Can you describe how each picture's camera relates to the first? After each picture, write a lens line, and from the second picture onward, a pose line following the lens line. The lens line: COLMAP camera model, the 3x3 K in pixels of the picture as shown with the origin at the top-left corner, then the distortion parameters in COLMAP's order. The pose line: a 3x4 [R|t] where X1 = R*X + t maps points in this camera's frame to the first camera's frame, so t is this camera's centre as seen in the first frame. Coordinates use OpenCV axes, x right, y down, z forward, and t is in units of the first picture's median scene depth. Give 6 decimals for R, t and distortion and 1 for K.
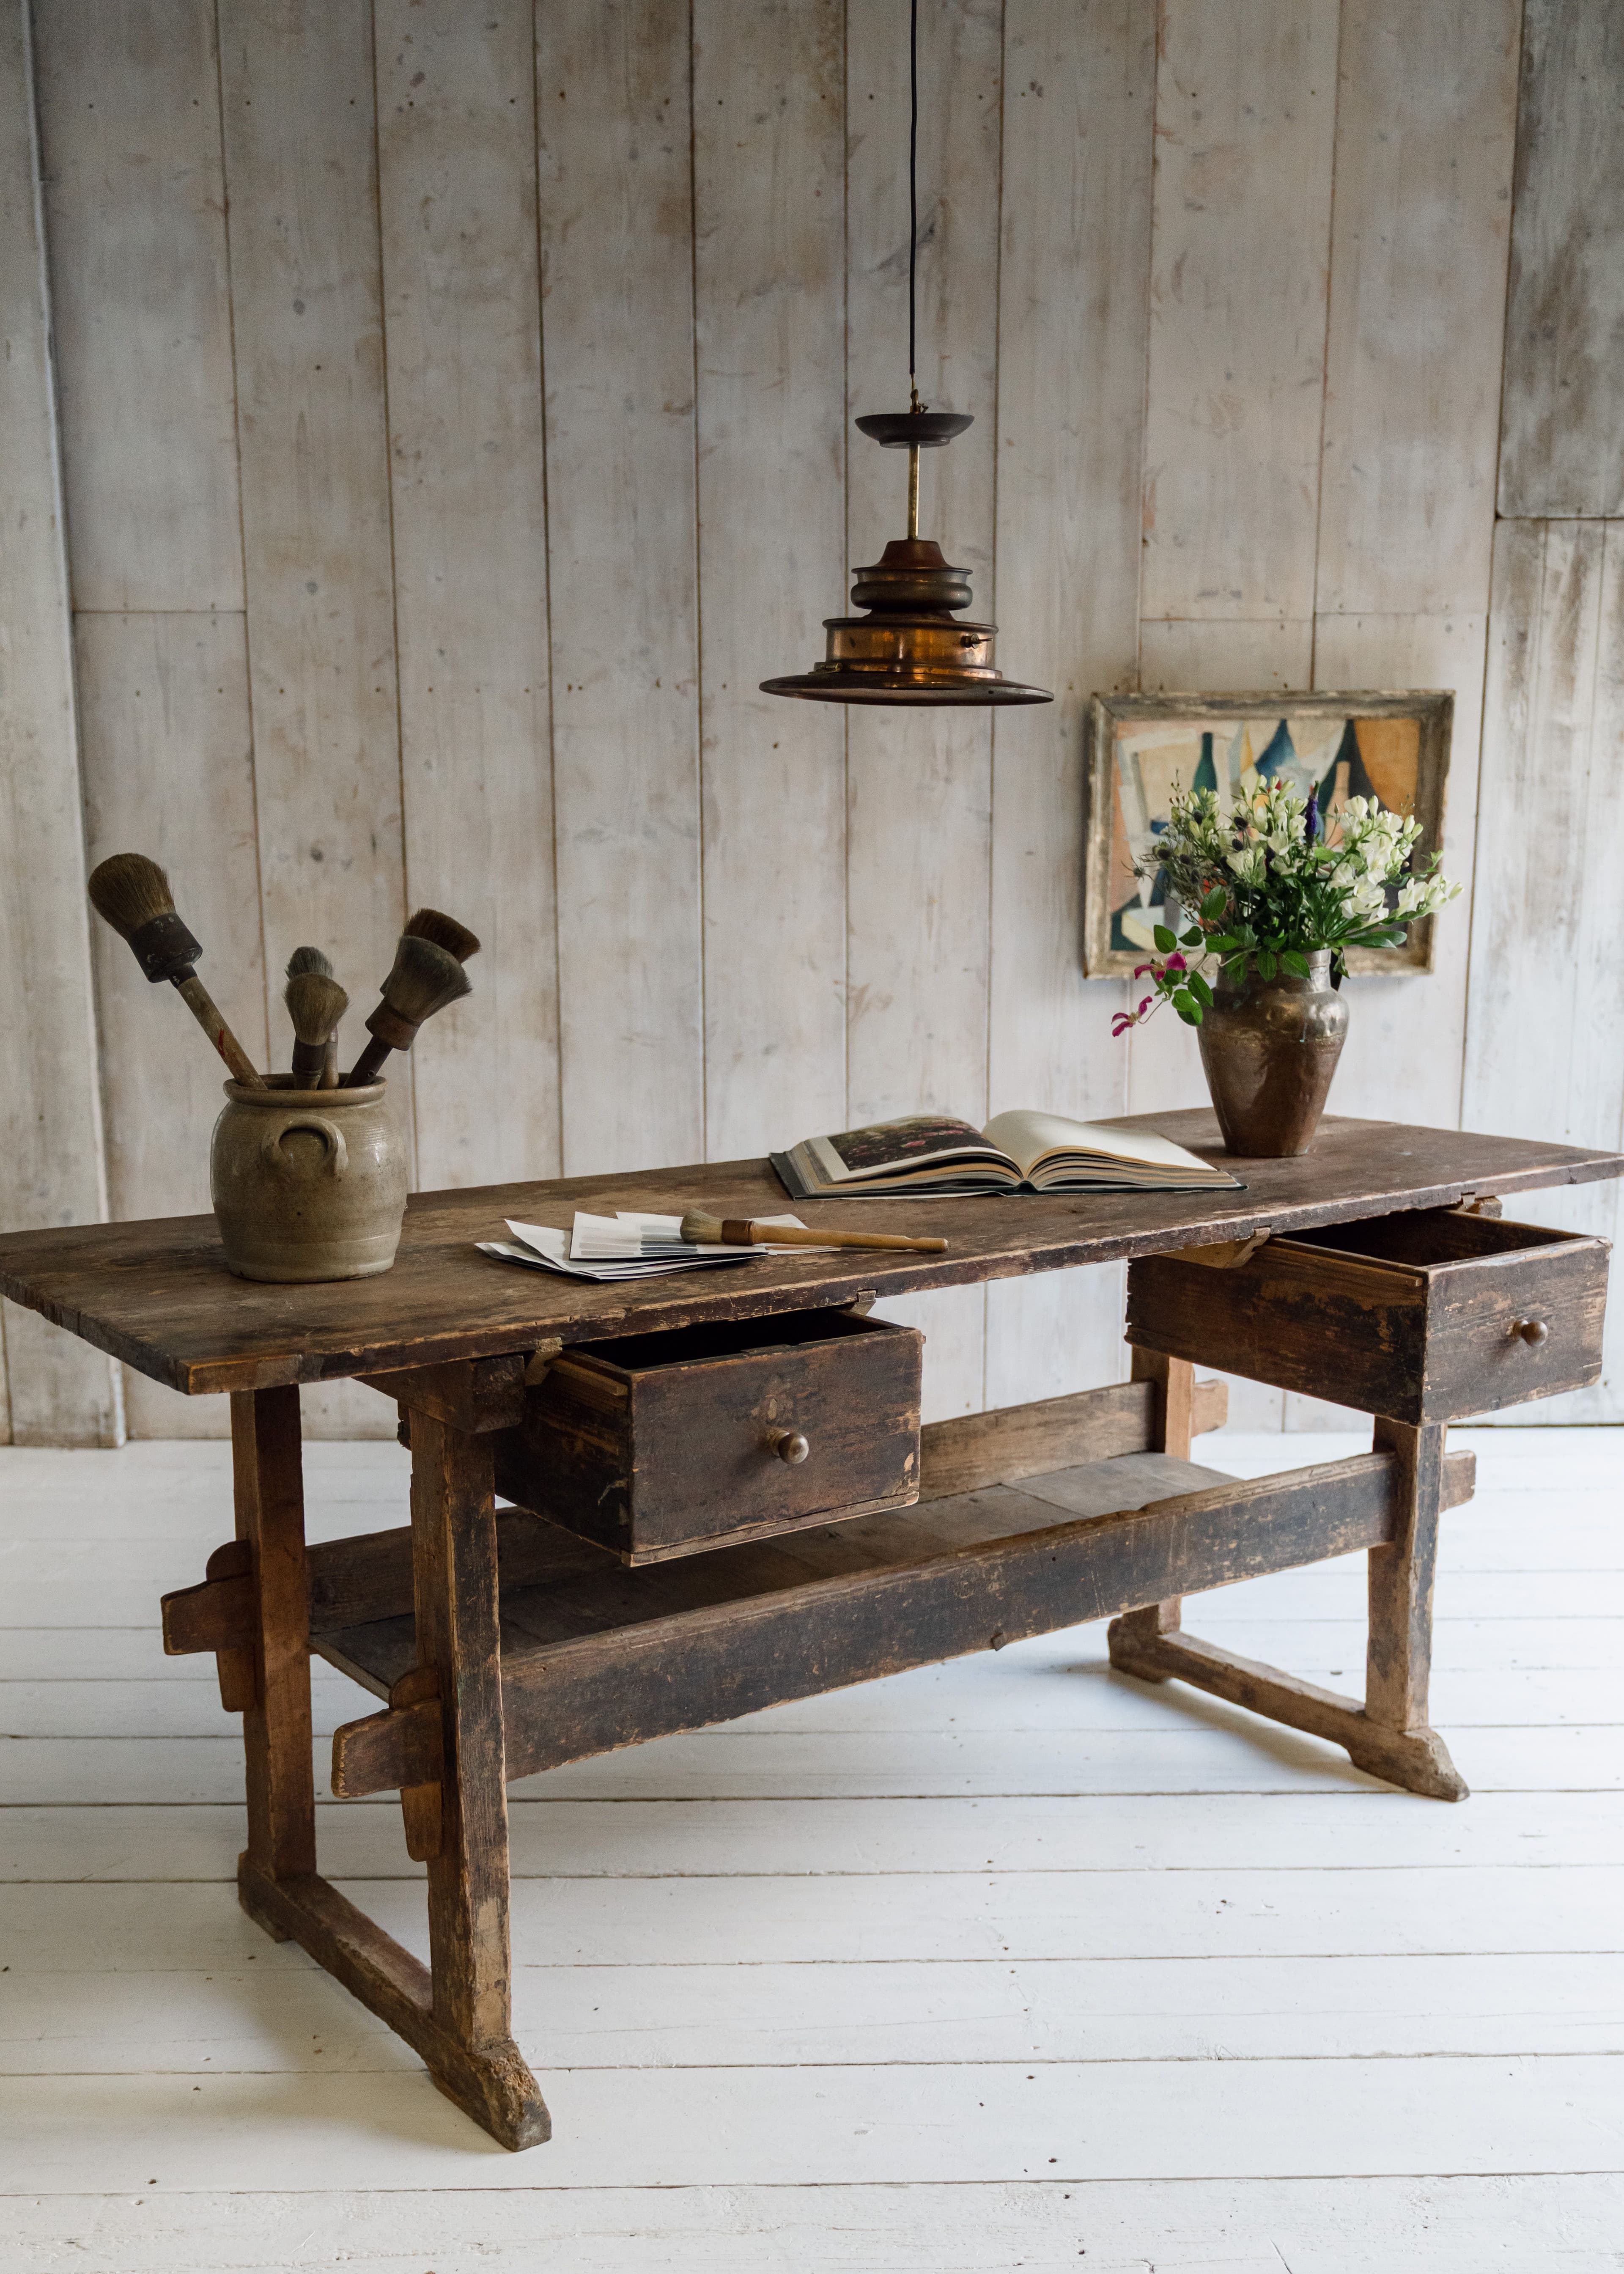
lens RADIAL K [[2351.8, 0, 795.4], [0, 2351.8, 1281.3], [0, 0, 1]] dist [-0.008398, 0.007685]
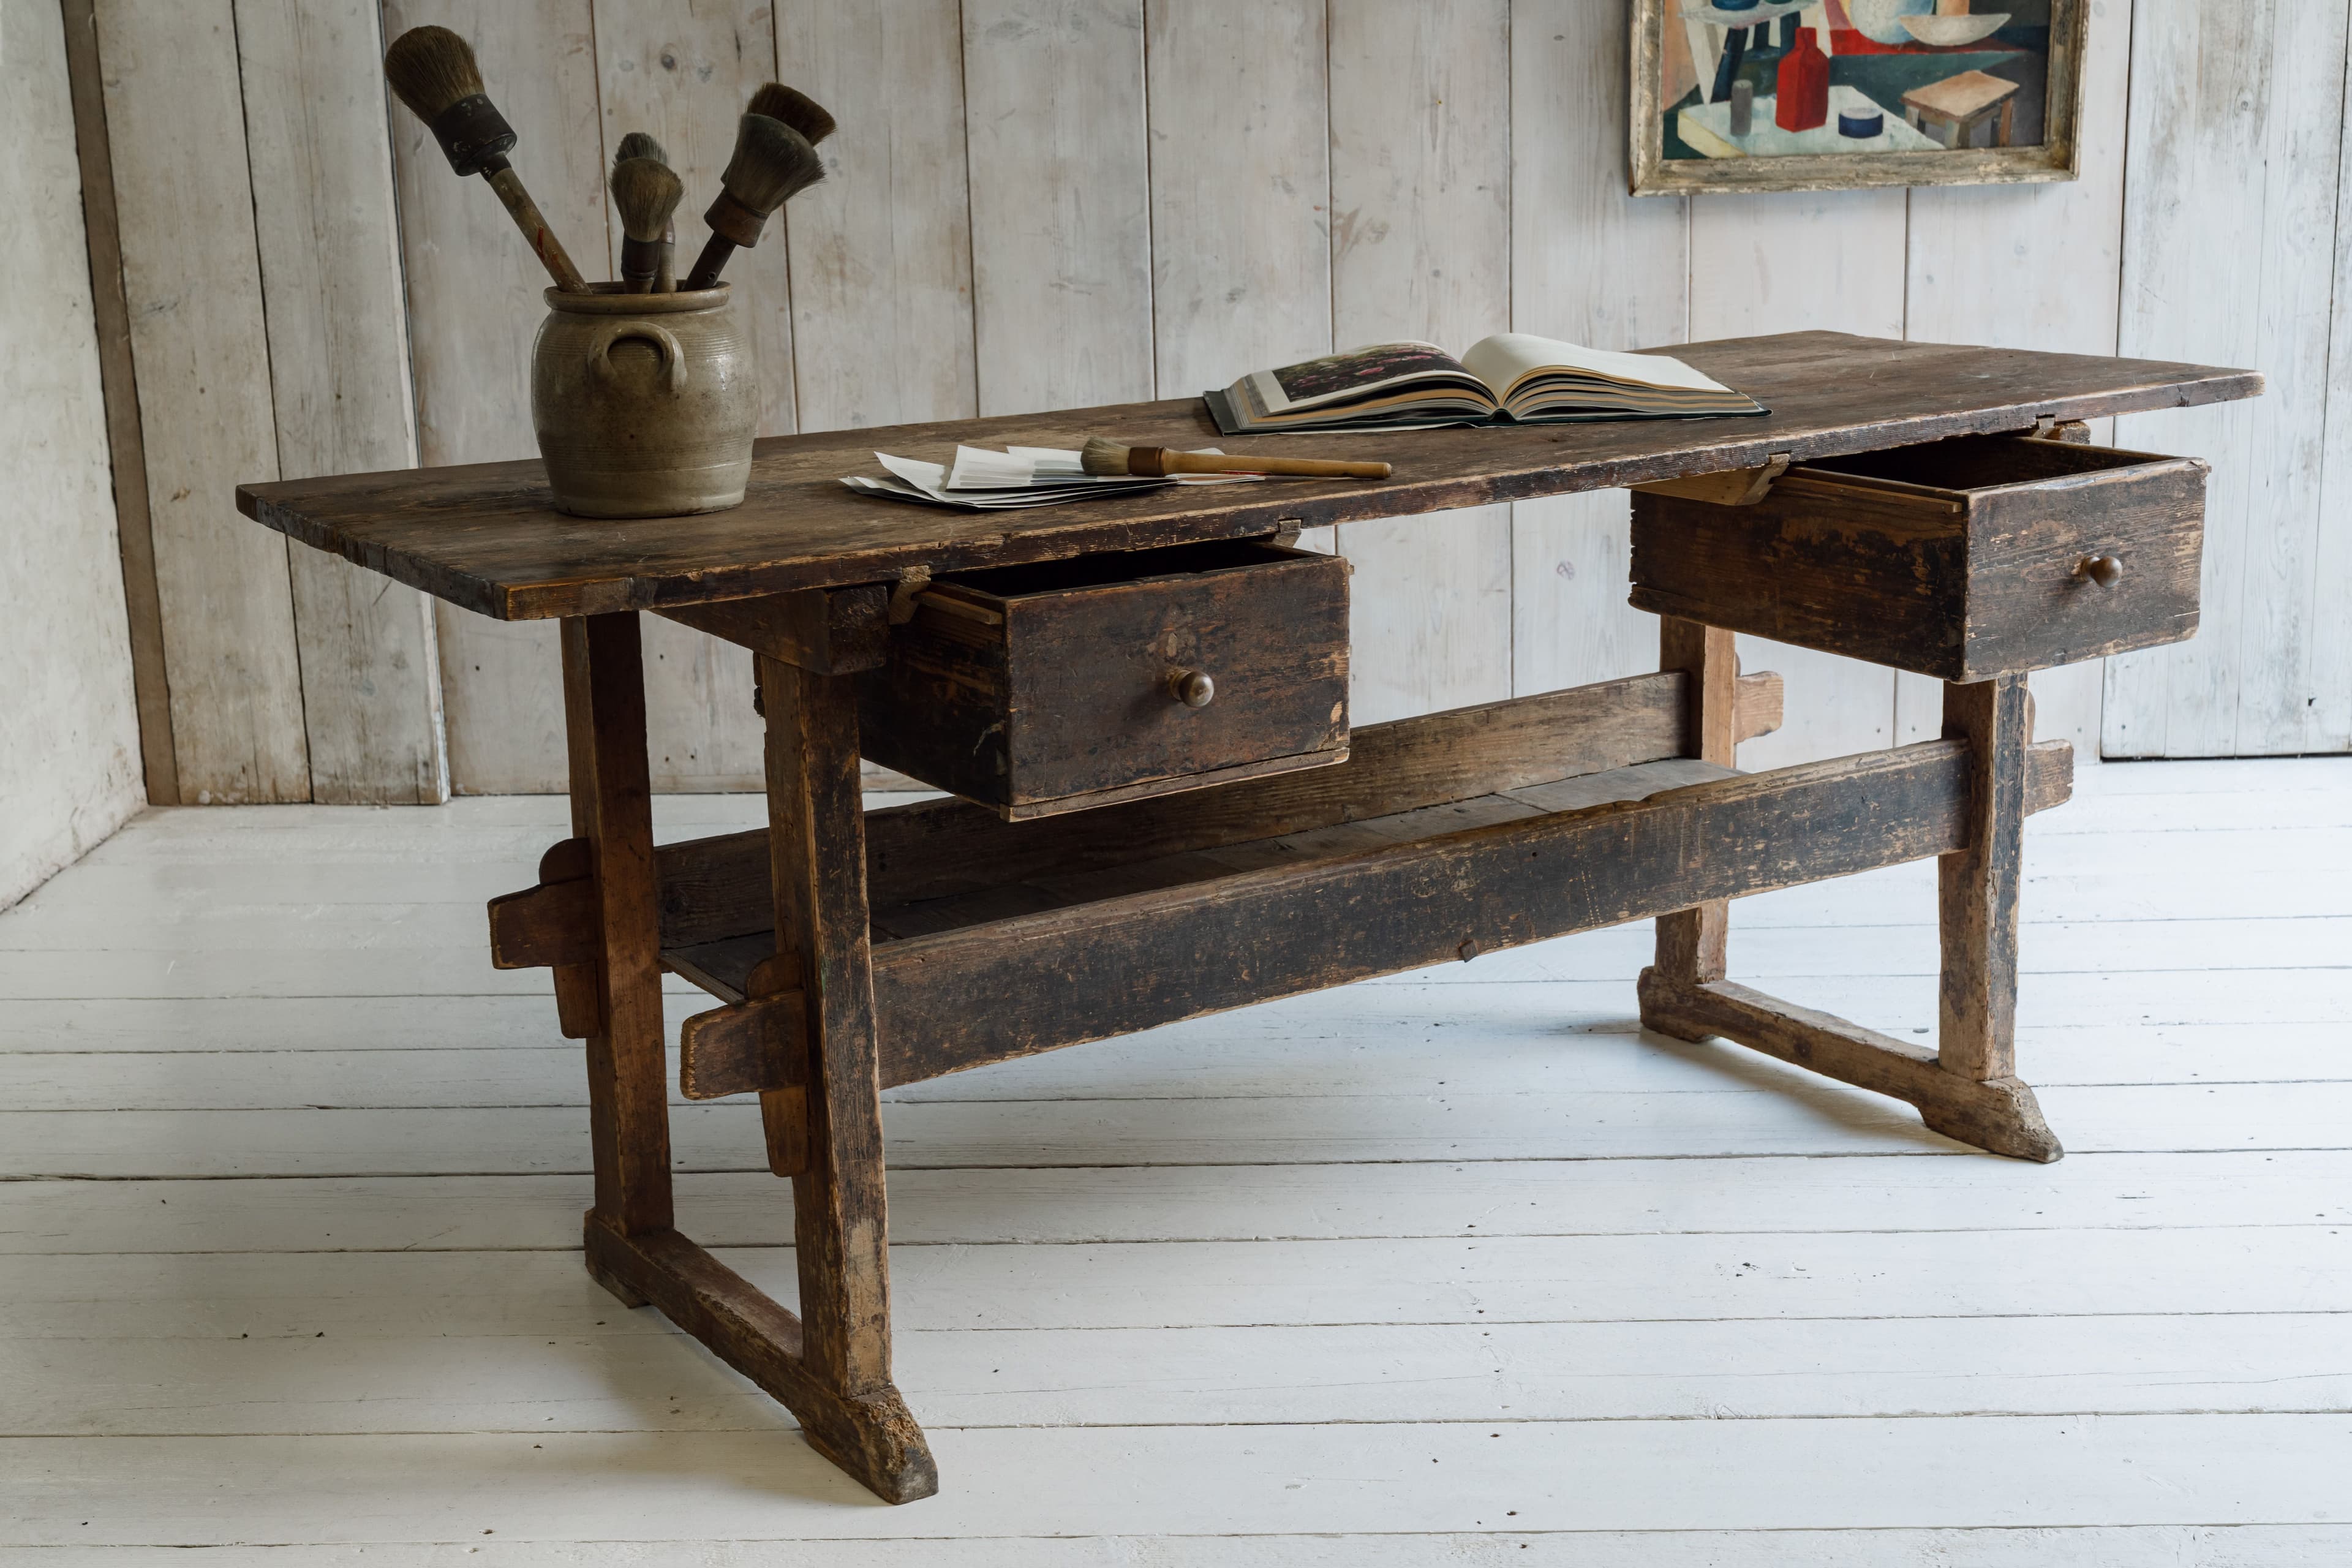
lens RADIAL K [[3176.1, 0, 1176.0], [0, 3176.1, 784.0], [0, 0, 1]] dist [0.013797, 0.029732]
pose [[0.998387, -0.012442, -0.055403, 0.039785], [0.014278, 0.999357, 0.032881, 0.047369], [0.054958, -0.033619, 0.997923, -0.125045]]
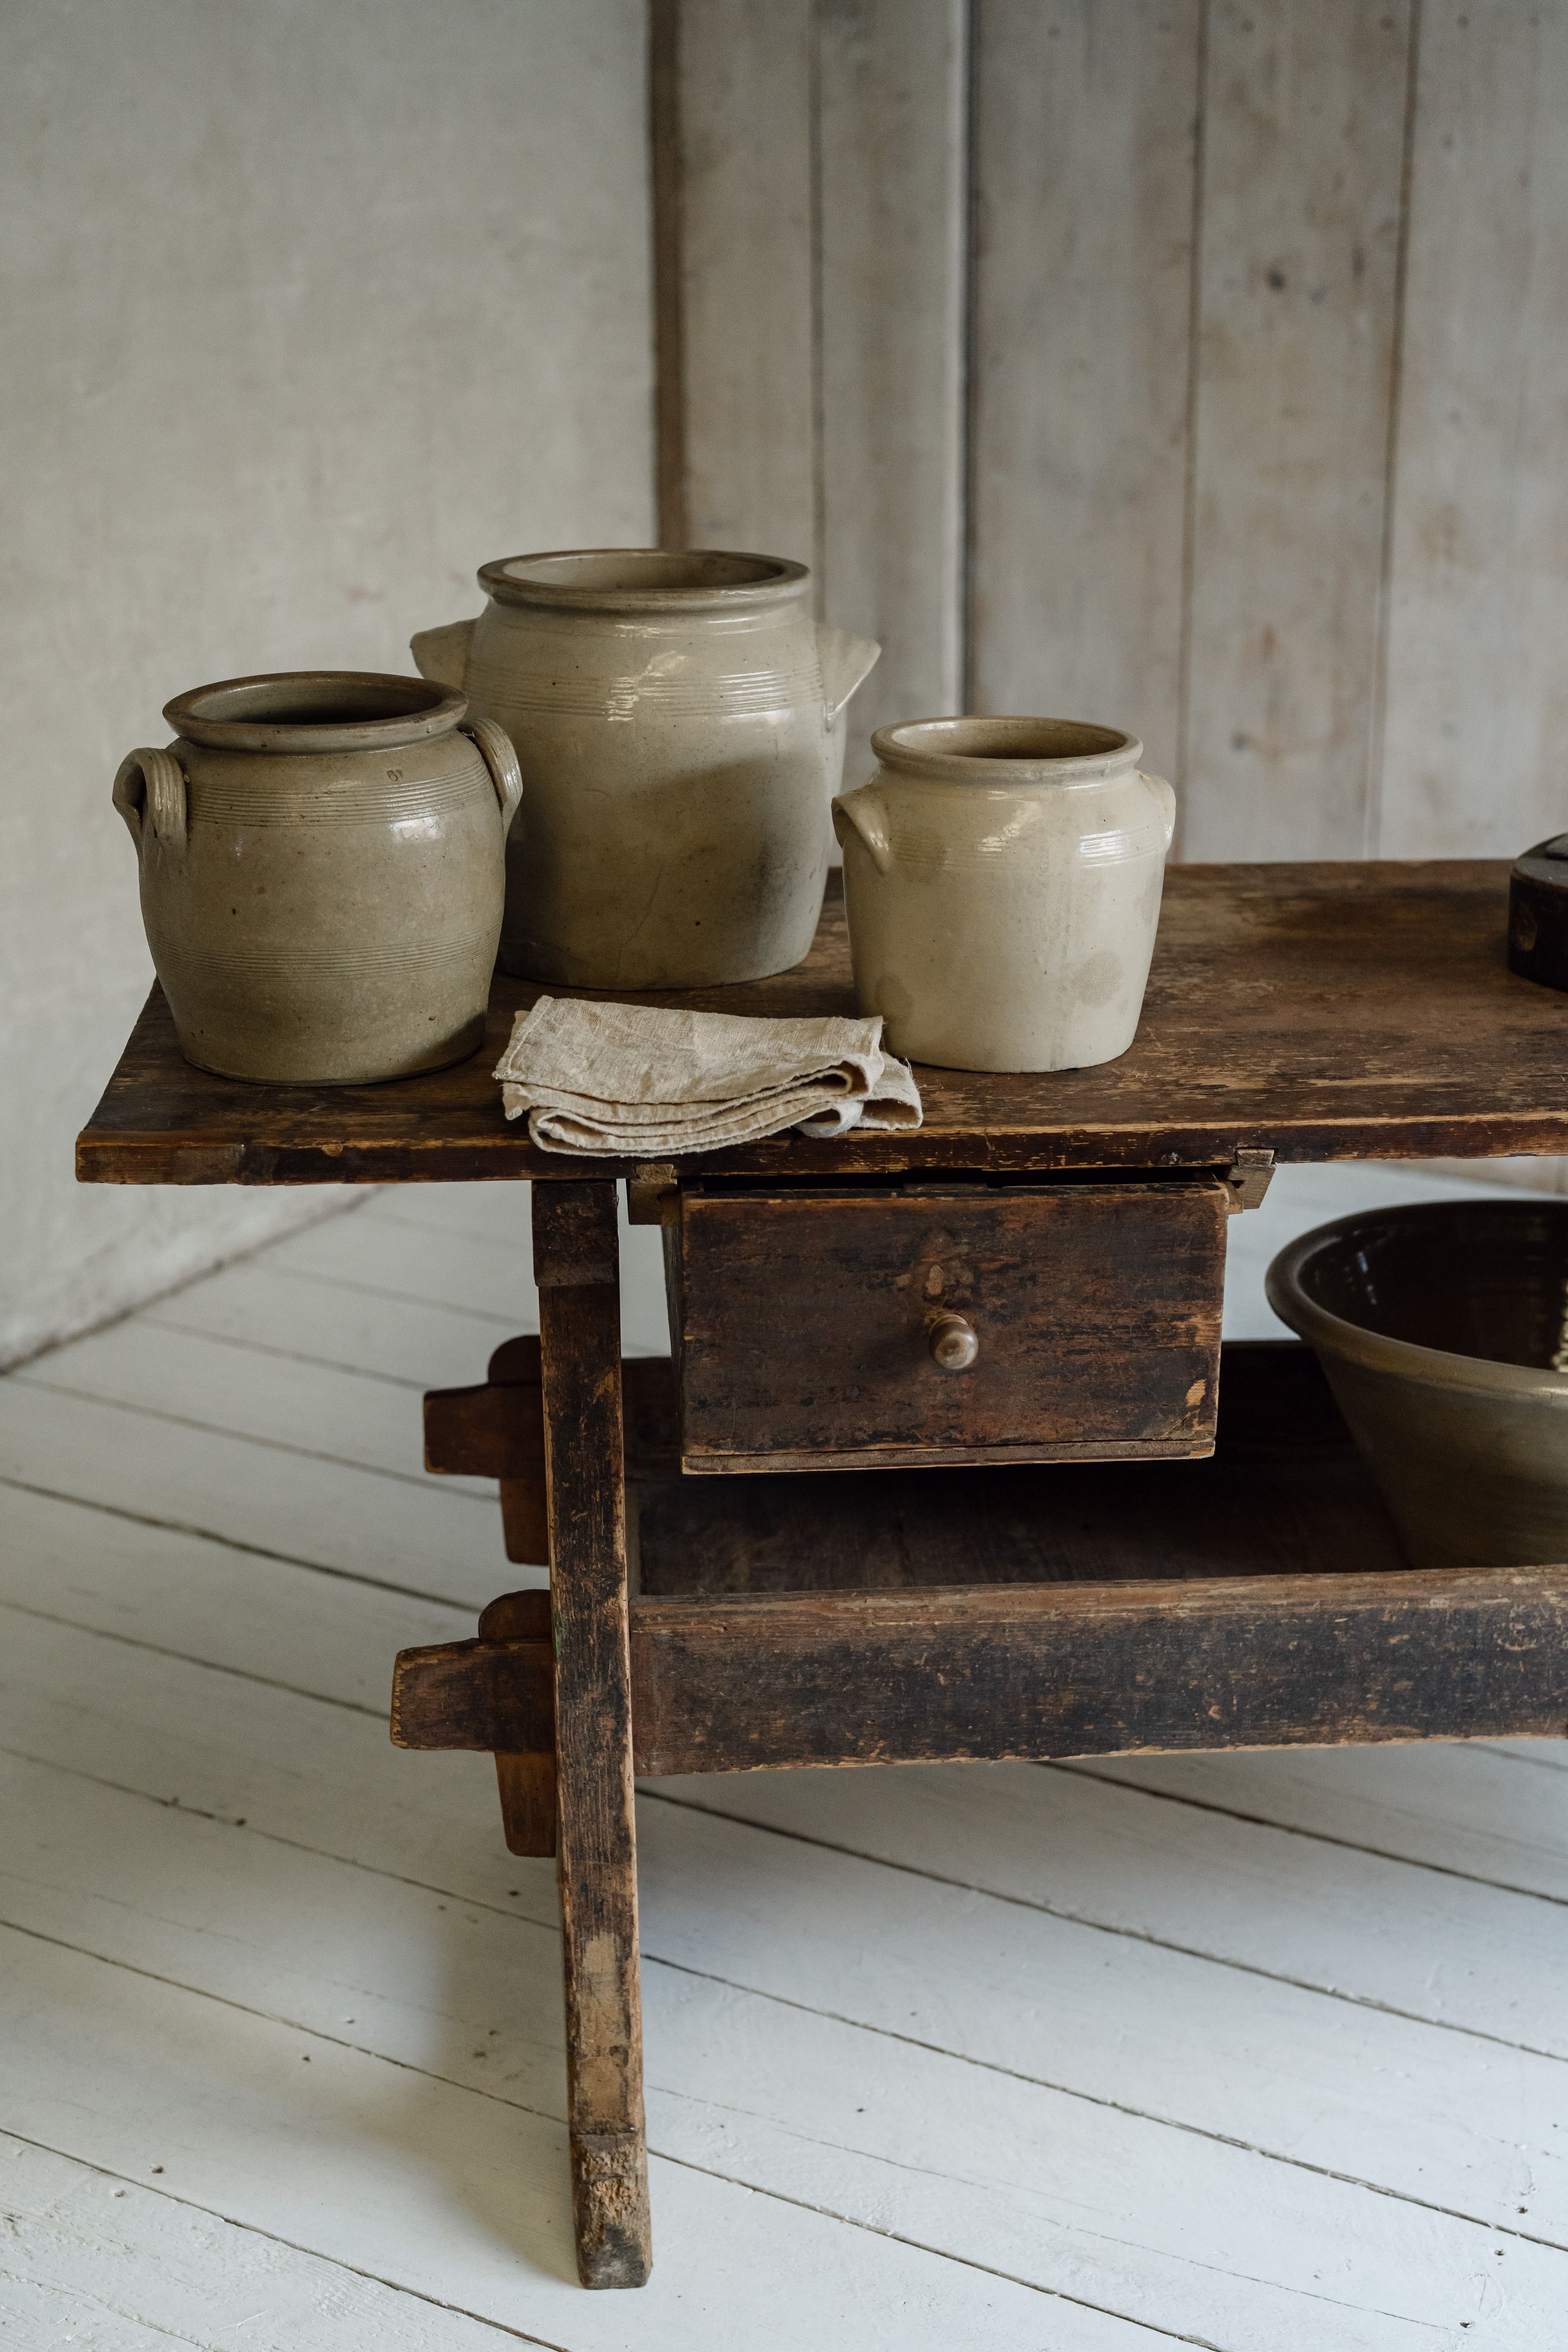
lens RADIAL K [[3264.3, 0, 793.5], [0, 3264.3, 1191.5], [0, 0, 1]] dist [-0.015083, 0.100267]
pose [[0.852809, 0.165878, -0.495178, 0.266418], [-0.103179, 0.983041, 0.151607, -0.077152], [0.511928, -0.078199, 0.855462, 0.167159]]
